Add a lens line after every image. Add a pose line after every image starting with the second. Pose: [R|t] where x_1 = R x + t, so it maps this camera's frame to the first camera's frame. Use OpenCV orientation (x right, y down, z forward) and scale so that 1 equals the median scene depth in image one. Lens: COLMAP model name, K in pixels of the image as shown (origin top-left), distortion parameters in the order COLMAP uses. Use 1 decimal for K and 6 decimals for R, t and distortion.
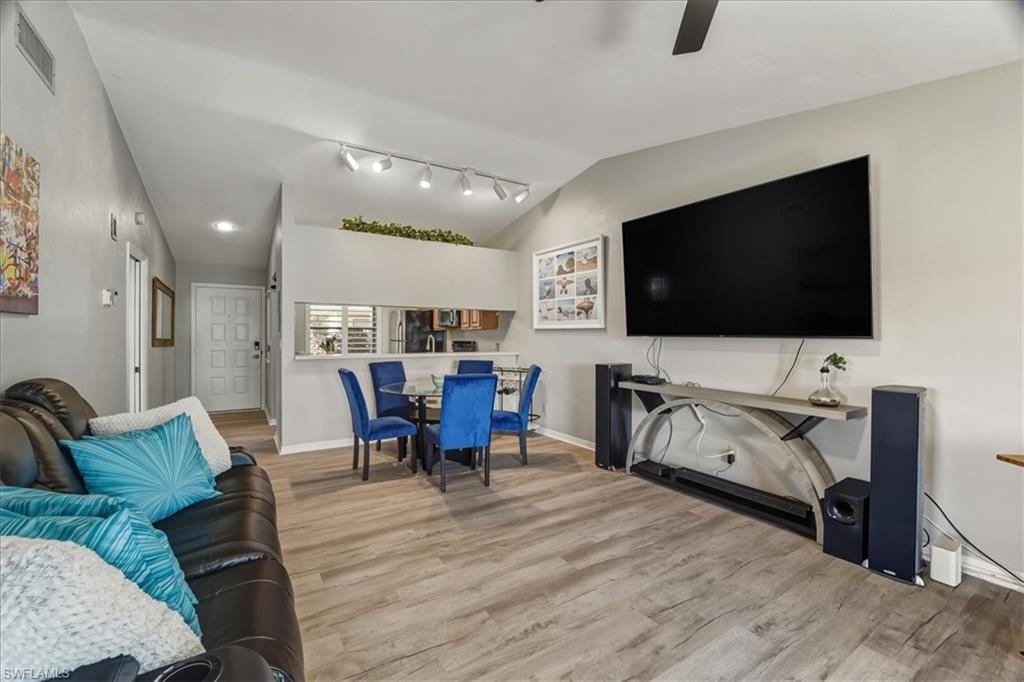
lens RADIAL K [[429.5, 0, 510.5], [0, 429.5, 335.6], [0, 0, 1]] dist [-0.016896, 0.000235]
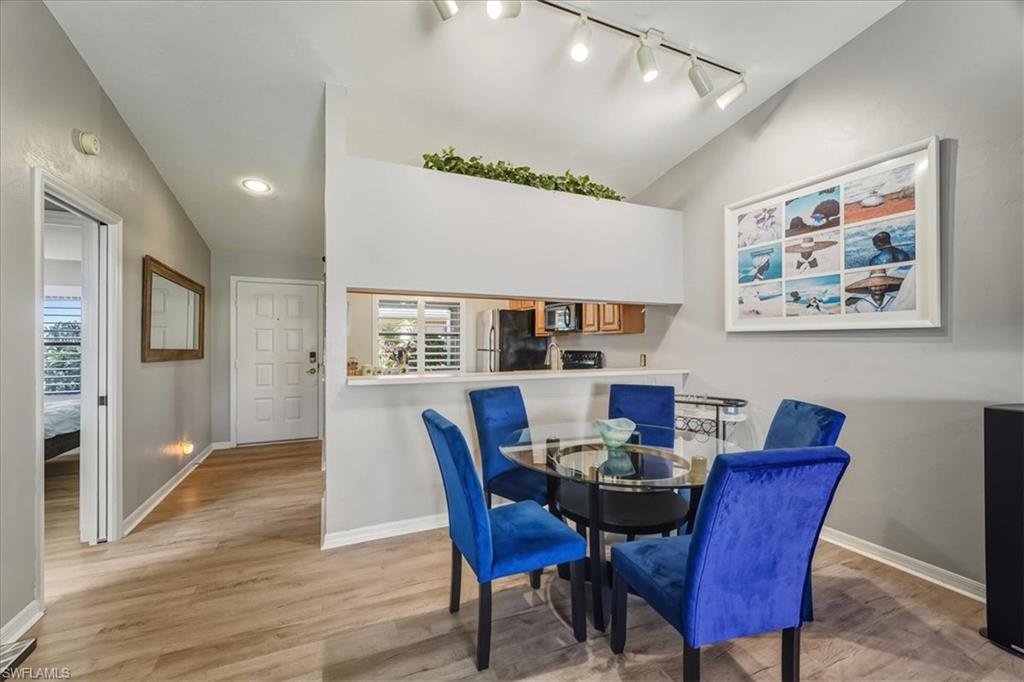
lens RADIAL K [[420.1, 0, 512.0], [0, 420.1, 341.0], [0, 0, 1]] dist [-0.000919, -0.000079]
pose [[0.990084, -0.003838, -0.140426, -0.183803], [0.003137, 0.999981, -0.005215, -0.000570], [0.140444, 0.004723, 0.990077, 0.424143]]
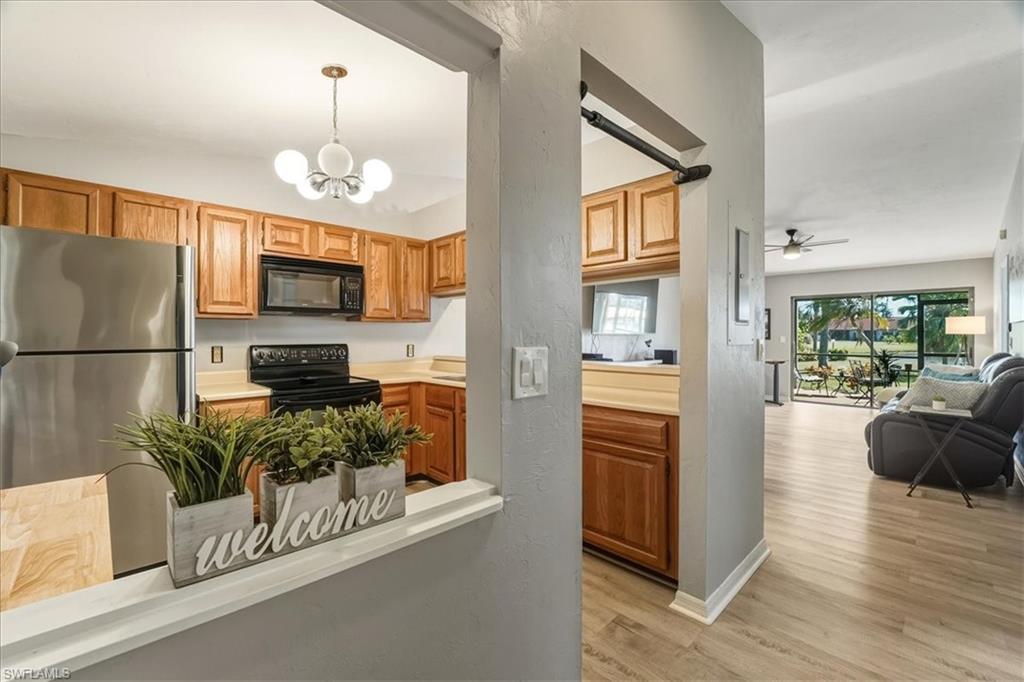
lens RADIAL K [[429.5, 0, 510.5], [0, 429.5, 335.6], [0, 0, 1]] dist [-0.016896, 0.000235]
pose [[-0.202938, -0.004011, 0.979183, -0.900703], [0.001041, 0.999990, 0.004312, 0.001319], [-0.979191, 0.001894, -0.202932, 1.288637]]
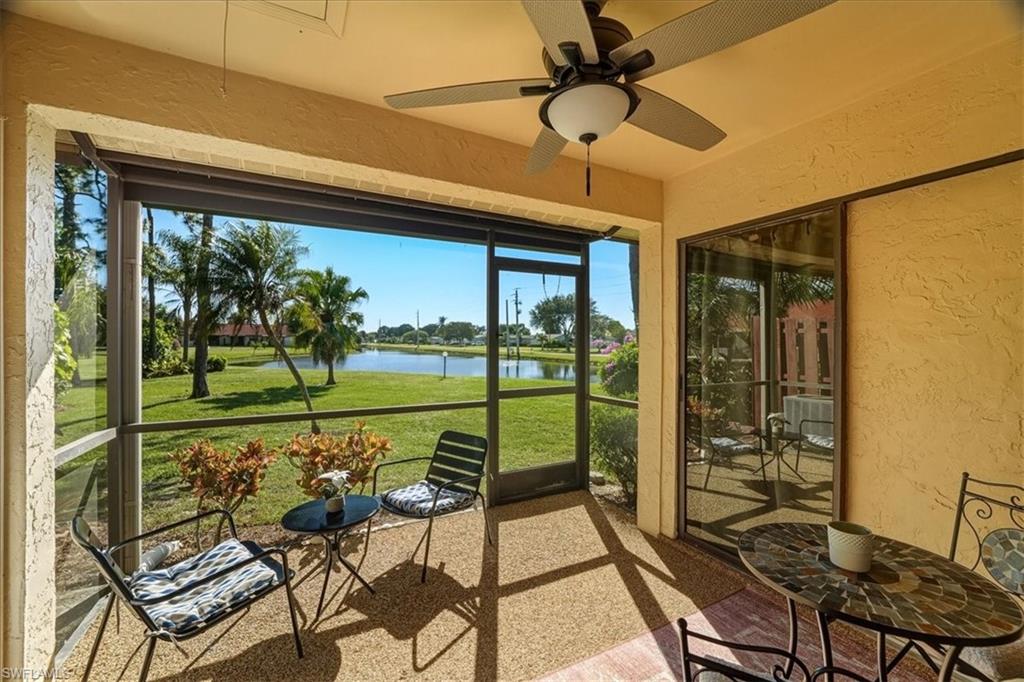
lens RADIAL K [[414.3, 0, 512.1], [0, 414.3, 344.2], [0, 0, 1]] dist [-0.013289, 0.000147]
pose [[-0.997565, -0.007791, 0.069305, 0.423419], [-0.007272, 0.999944, 0.007732, 0.000151], [-0.069361, 0.007209, -0.997566, -0.096881]]
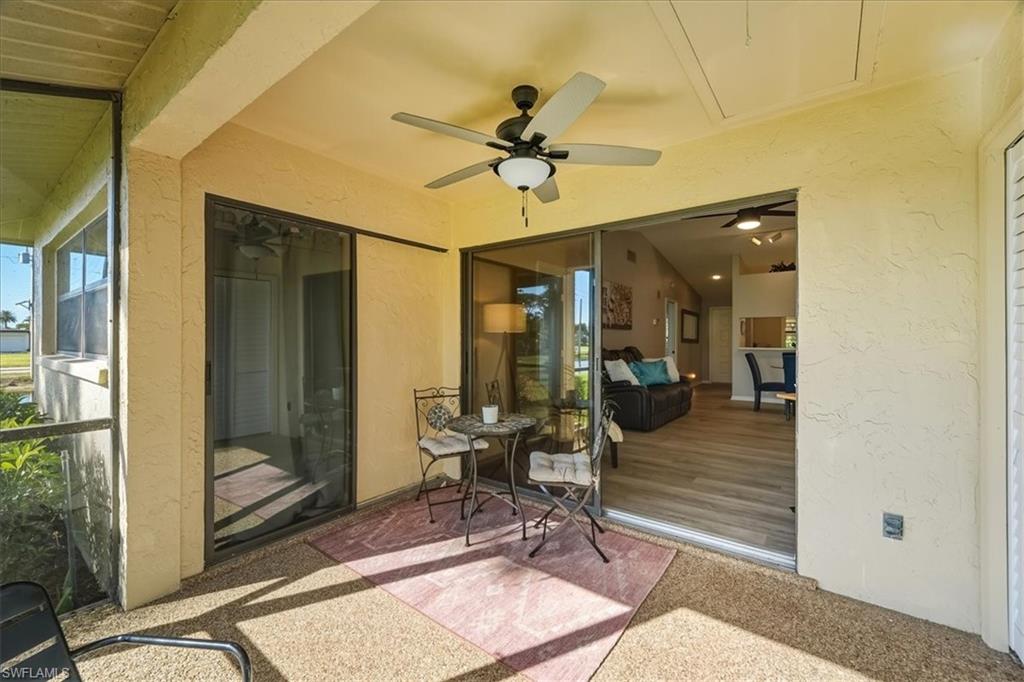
lens RADIAL K [[422.8, 0, 502.0], [0, 422.8, 338.5], [0, 0, 1]] dist [-0.021006, 0.000049]
pose [[0.344642, -0.007846, -0.938702, 0.776248], [0.000317, 0.999966, -0.008242, 0.023291], [0.938734, 0.002543, 0.344632, -0.531066]]
